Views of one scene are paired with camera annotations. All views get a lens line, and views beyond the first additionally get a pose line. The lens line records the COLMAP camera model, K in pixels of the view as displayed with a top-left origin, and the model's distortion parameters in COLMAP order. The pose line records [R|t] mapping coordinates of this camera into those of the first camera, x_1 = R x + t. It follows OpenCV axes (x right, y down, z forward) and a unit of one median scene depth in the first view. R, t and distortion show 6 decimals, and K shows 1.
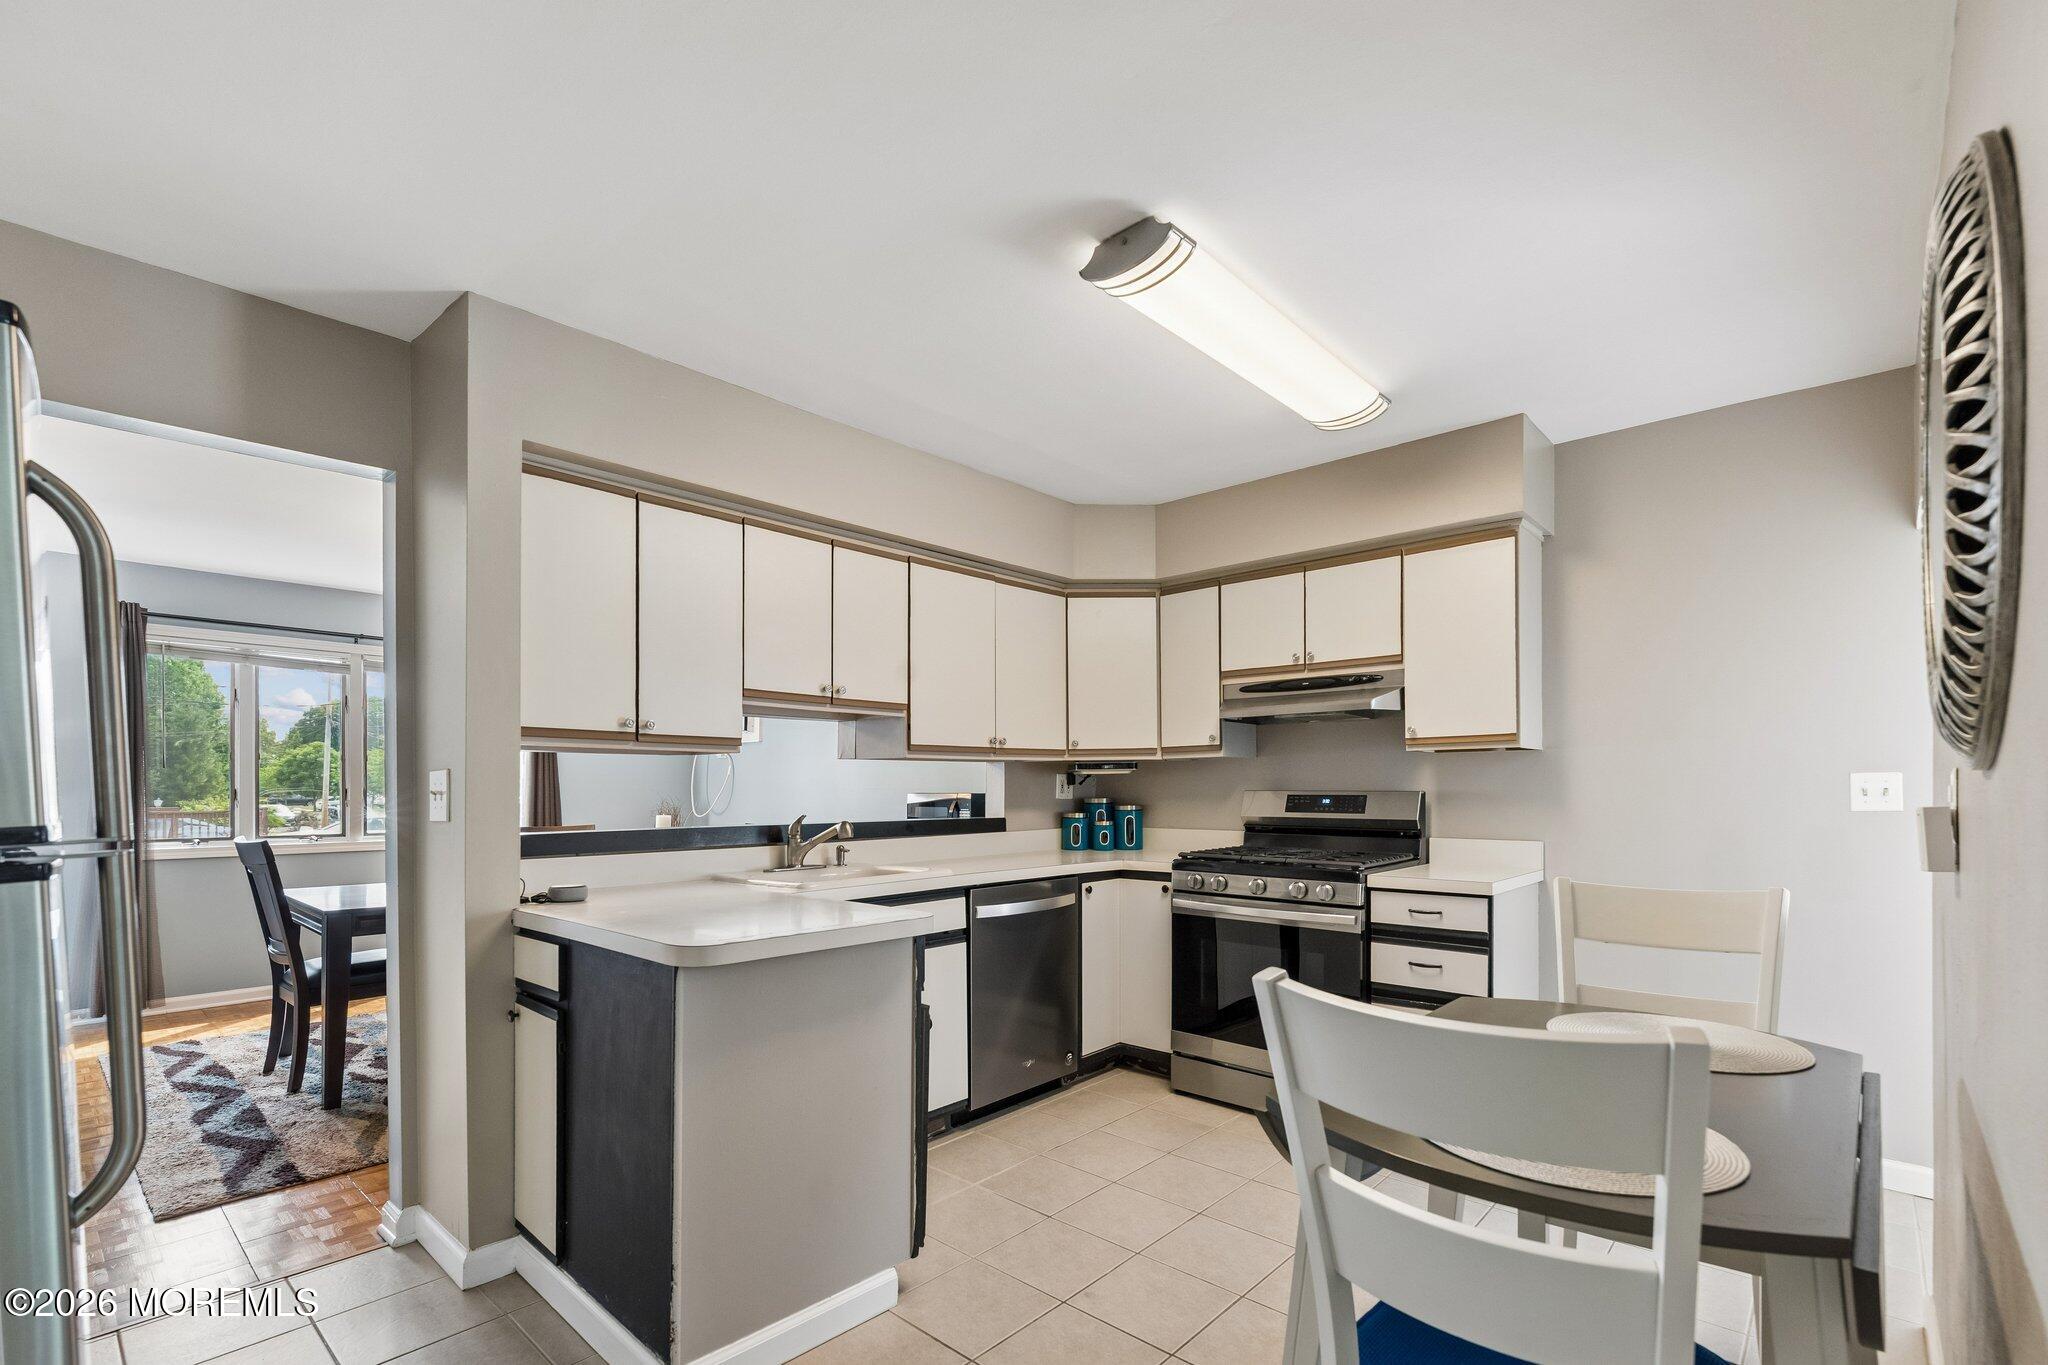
lens RADIAL K [[922.8, 0, 1029.6], [0, 922.8, 780.7], [0, 0, 1]] dist [-0.002021, -0.000545]
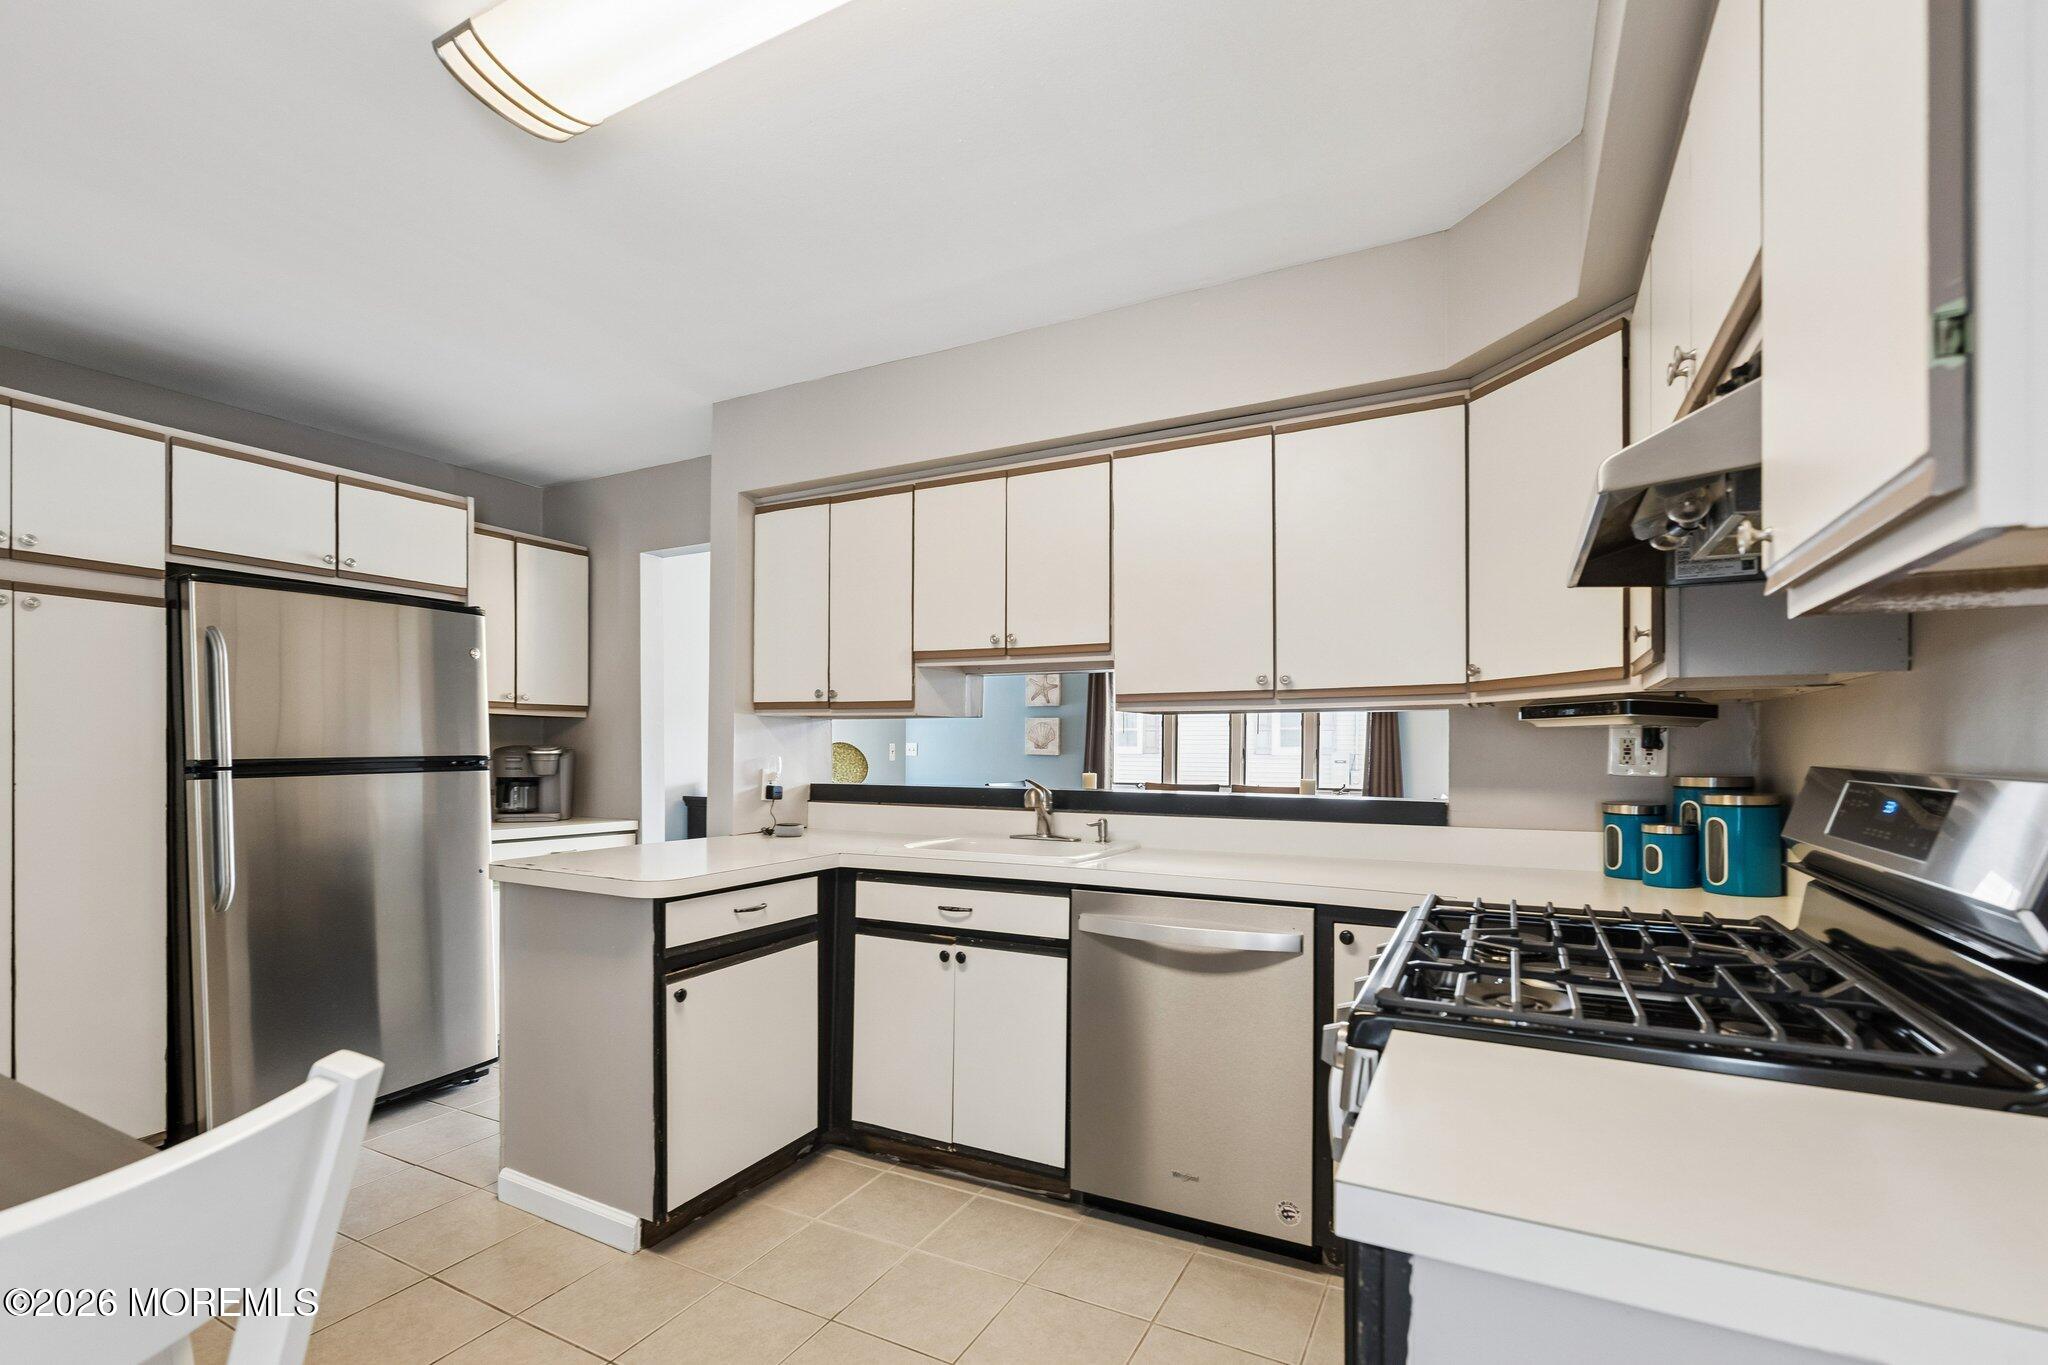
lens RADIAL K [[918.2, 0, 1022.6], [0, 918.2, 750.3], [0, 0, 1]] dist [0.000885, -0.000018]
pose [[0.245184, 0.007889, -0.969444, 0.635332], [0.001879, 0.999961, 0.008613, 0.000605], [0.969475, -0.003933, 0.245160, 0.779417]]
